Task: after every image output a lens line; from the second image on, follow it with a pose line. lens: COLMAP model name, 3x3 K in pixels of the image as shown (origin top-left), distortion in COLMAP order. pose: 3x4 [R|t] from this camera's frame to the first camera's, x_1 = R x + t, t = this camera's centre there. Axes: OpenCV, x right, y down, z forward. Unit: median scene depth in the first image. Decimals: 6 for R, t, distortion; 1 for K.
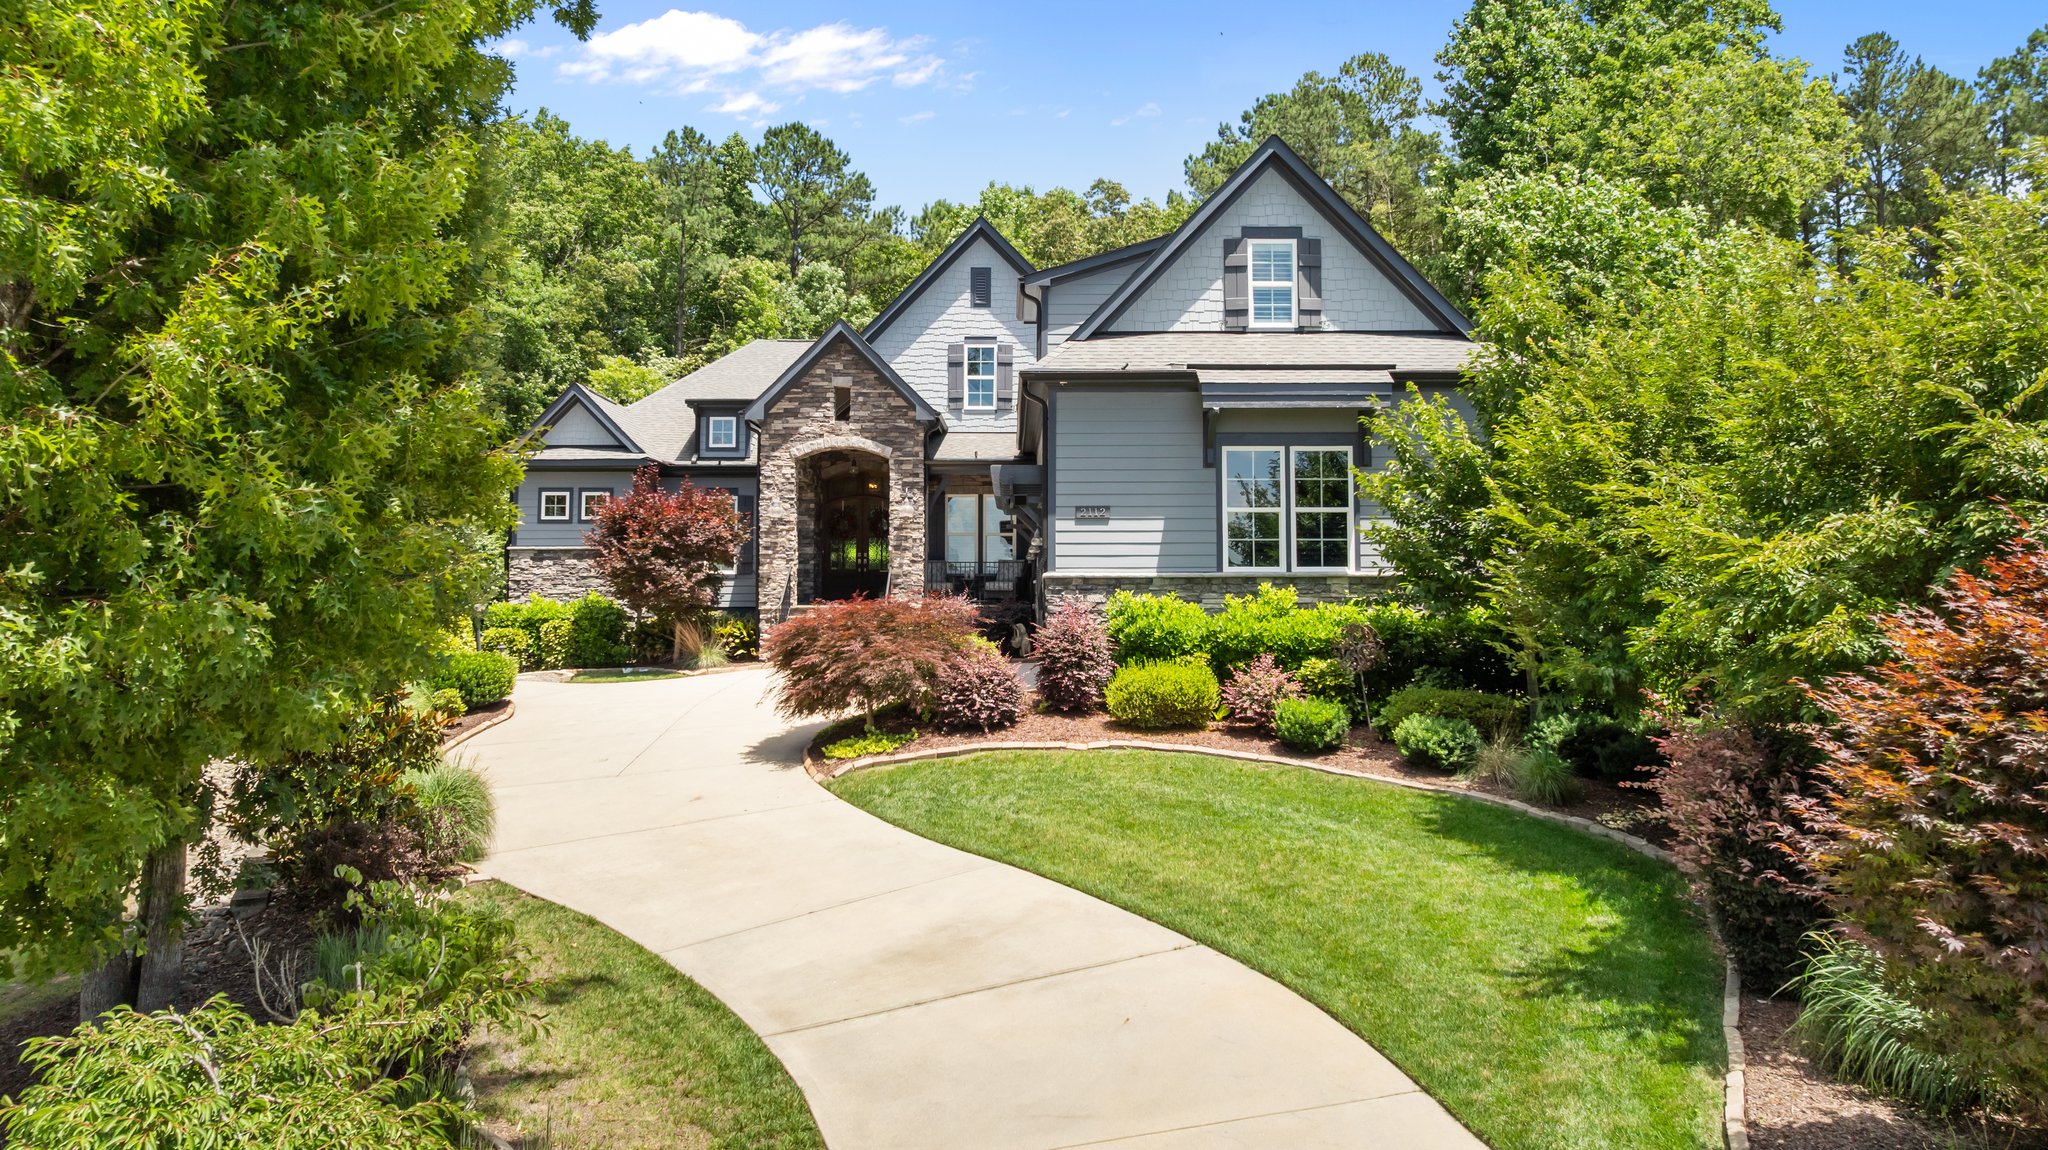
lens RADIAL K [[1473.6, 0, 1035.5], [0, 1473.6, 456.4], [0, 0, 1]] dist [-0.010603, -0.000871]
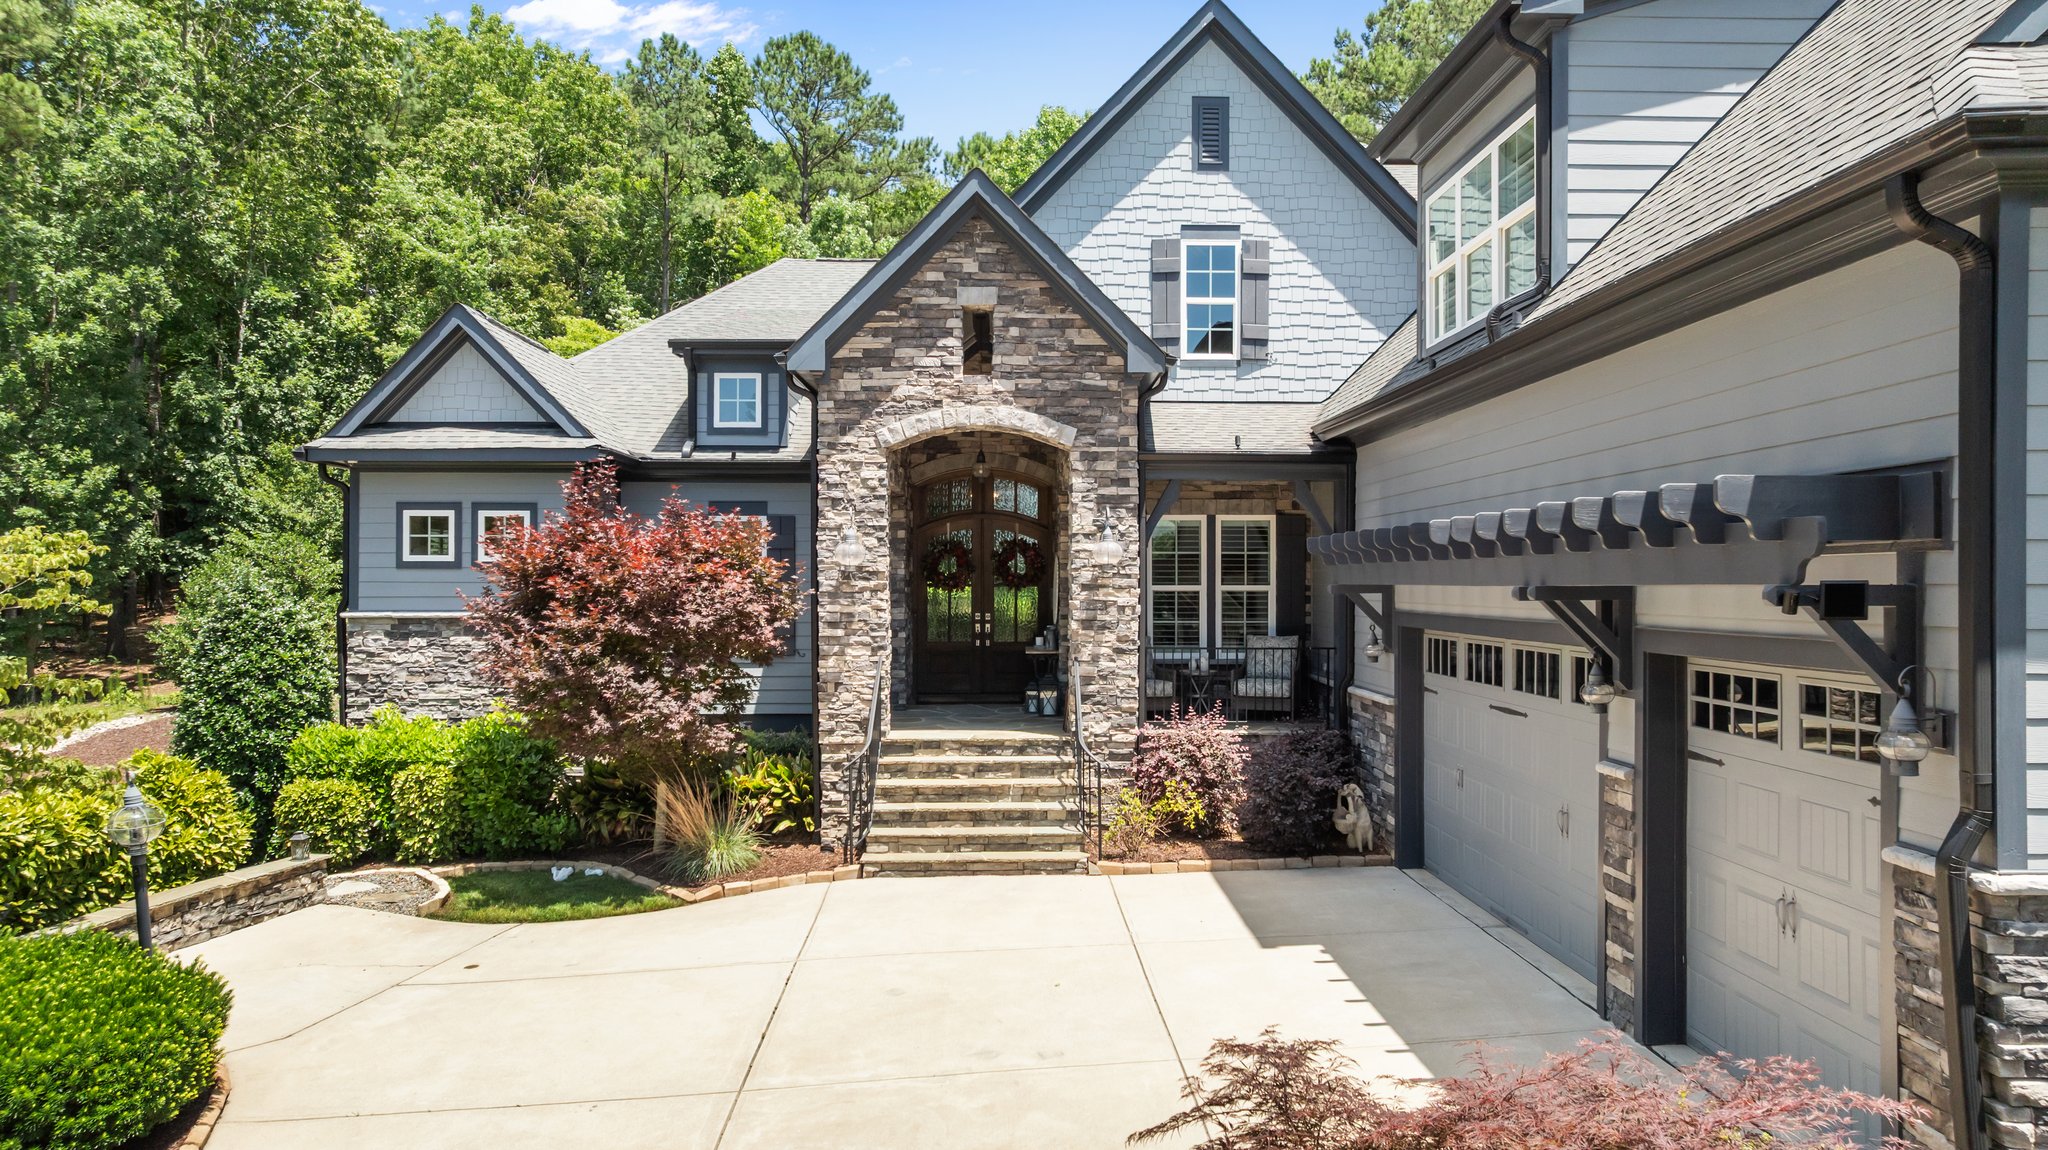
lens RADIAL K [[1436.4, 0, 1031.3], [0, 1436.4, 578.3], [0, 0, 1]] dist [-0.002269, 0.005781]
pose [[0.999967, 0.002032, 0.007910, -0.117236], [-0.002747, 0.995810, 0.091406, 0.000501], [-0.007691, -0.091425, 0.995782, 0.503151]]
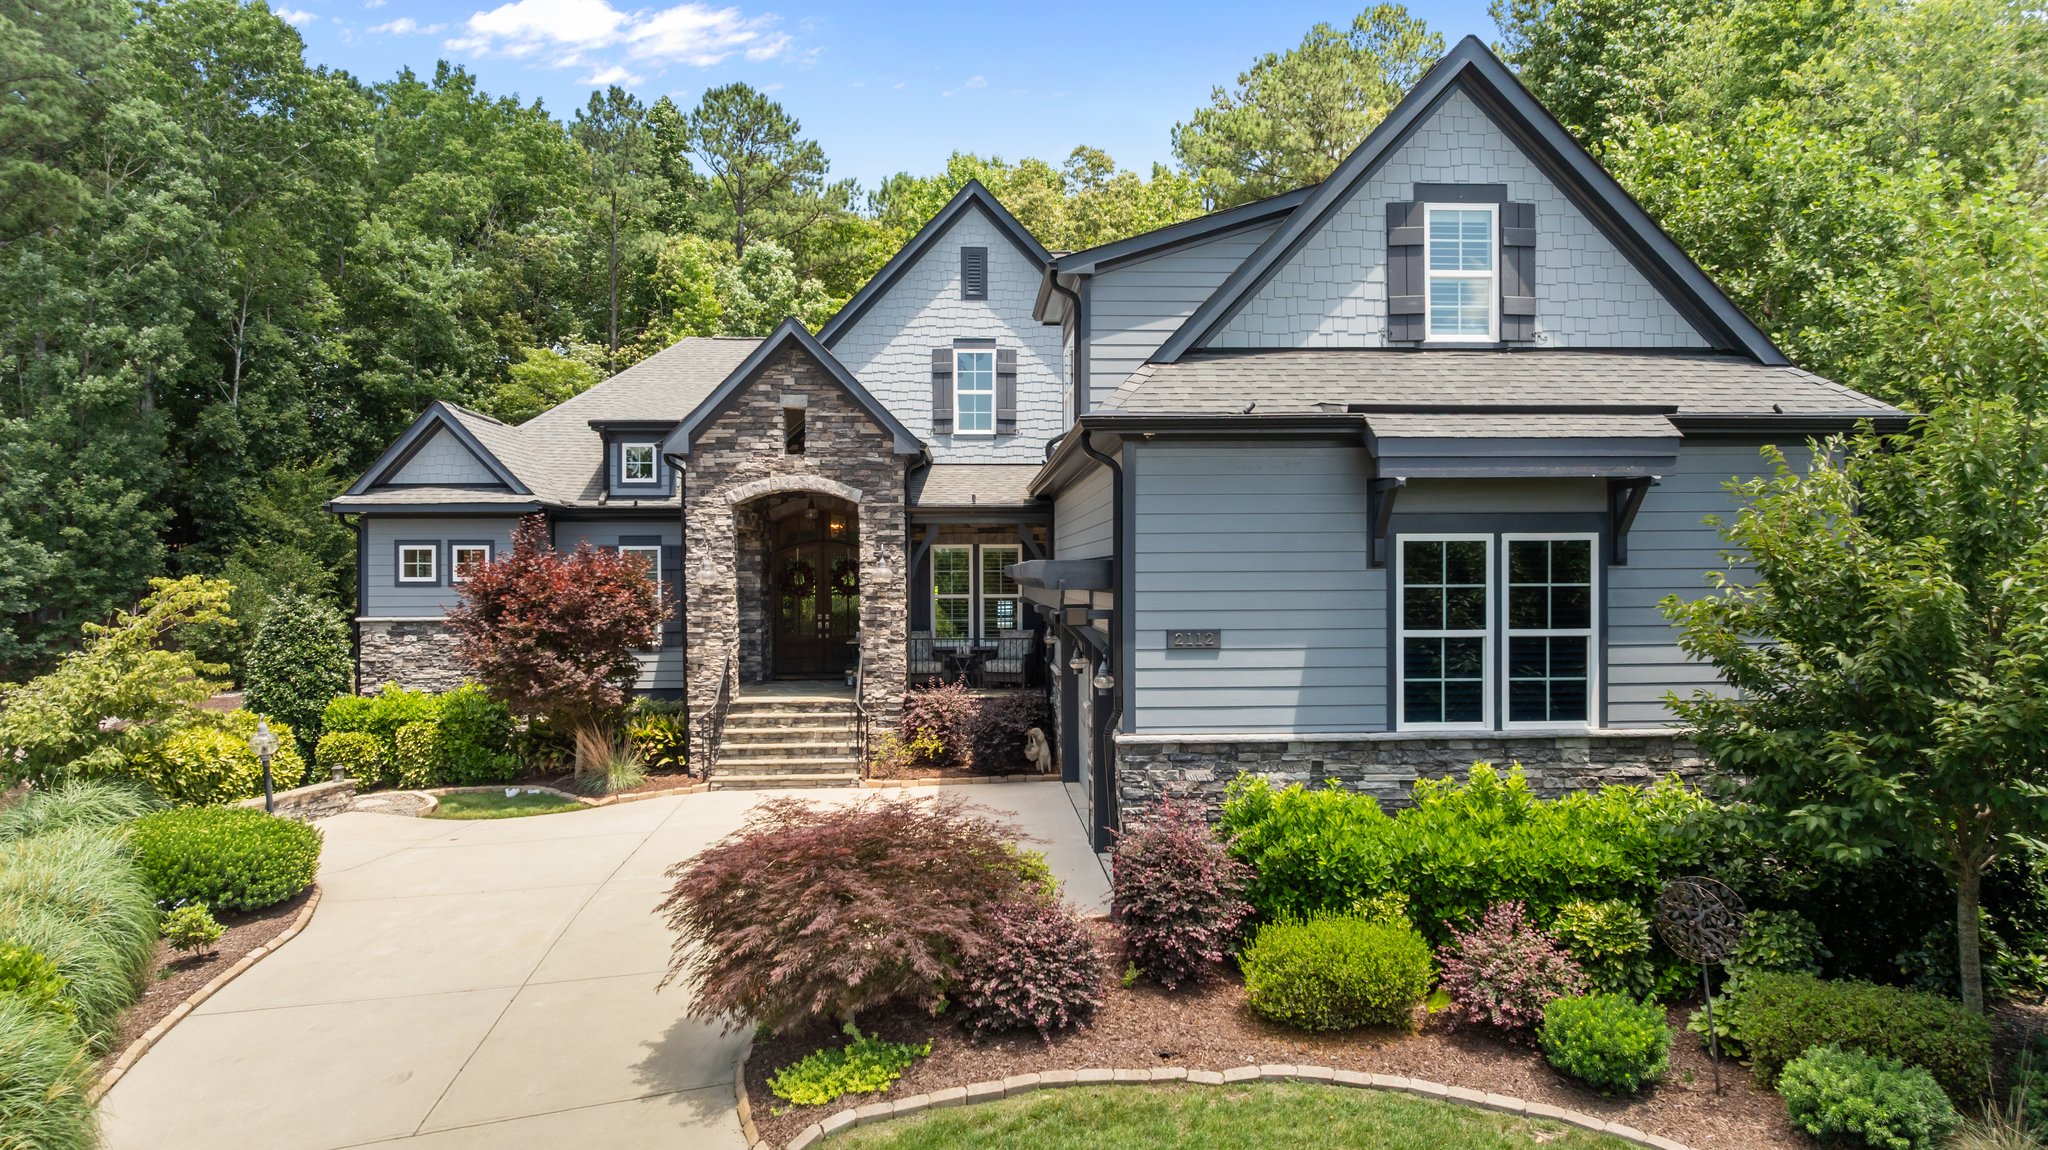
lens RADIAL K [[1431.9, 0, 1039.8], [0, 1431.9, 576.4], [0, 0, 1]] dist [-0.017747, 0.012061]
pose [[0.999319, -0.003927, 0.036682, -0.033909], [0.000343, 0.995264, 0.097208, -0.033195], [-0.036890, -0.097130, 0.994588, 0.268244]]
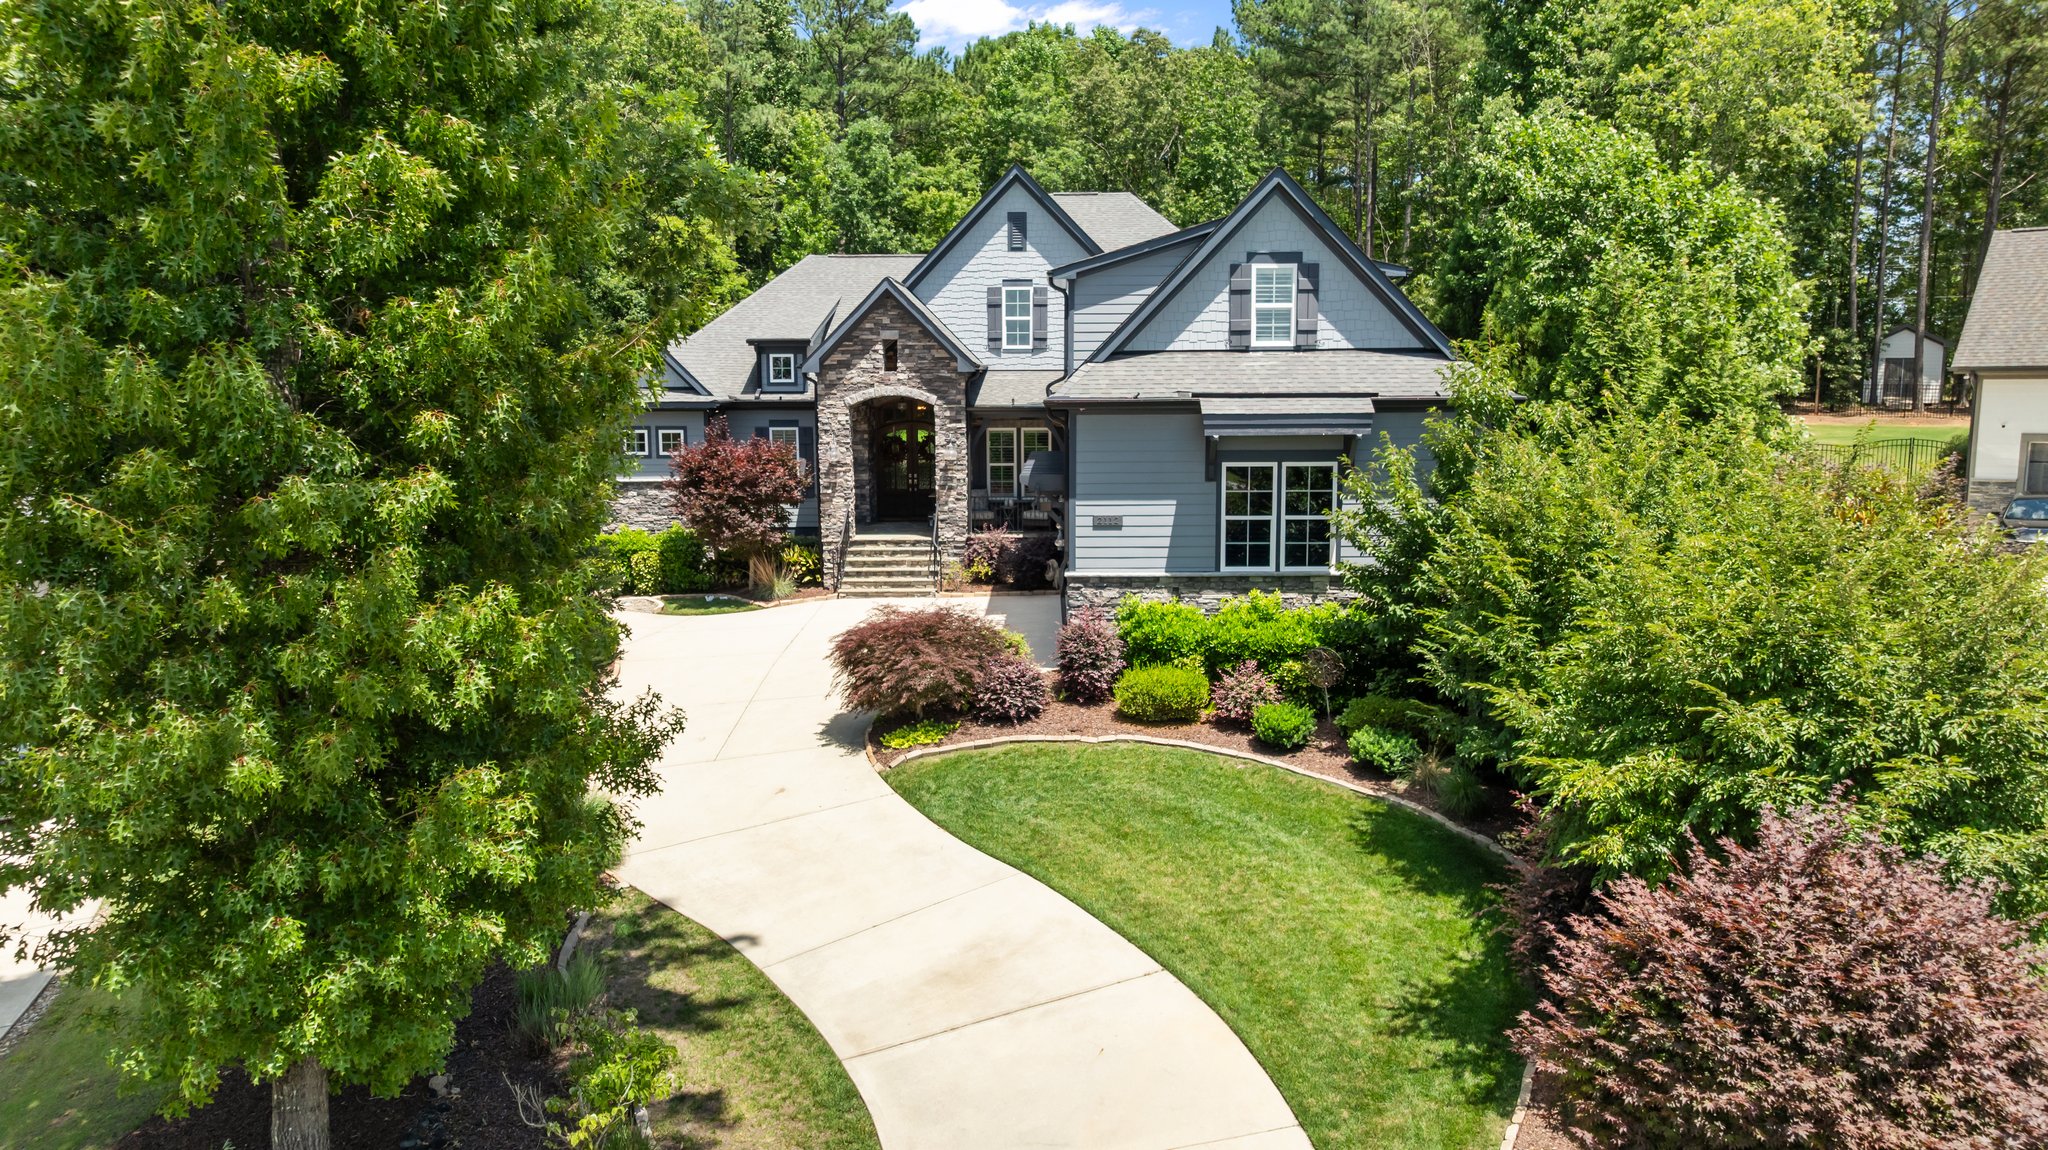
lens RADIAL K [[1448.7, 0, 1038.0], [0, 1448.7, 572.1], [0, 0, 1]] dist [-0.014732, 0.000447]
pose [[0.999374, 0.000701, -0.035374, 0.016464], [0.007323, 0.974050, 0.226213, -0.122177], [0.034615, -0.226331, 0.973435, -0.077538]]
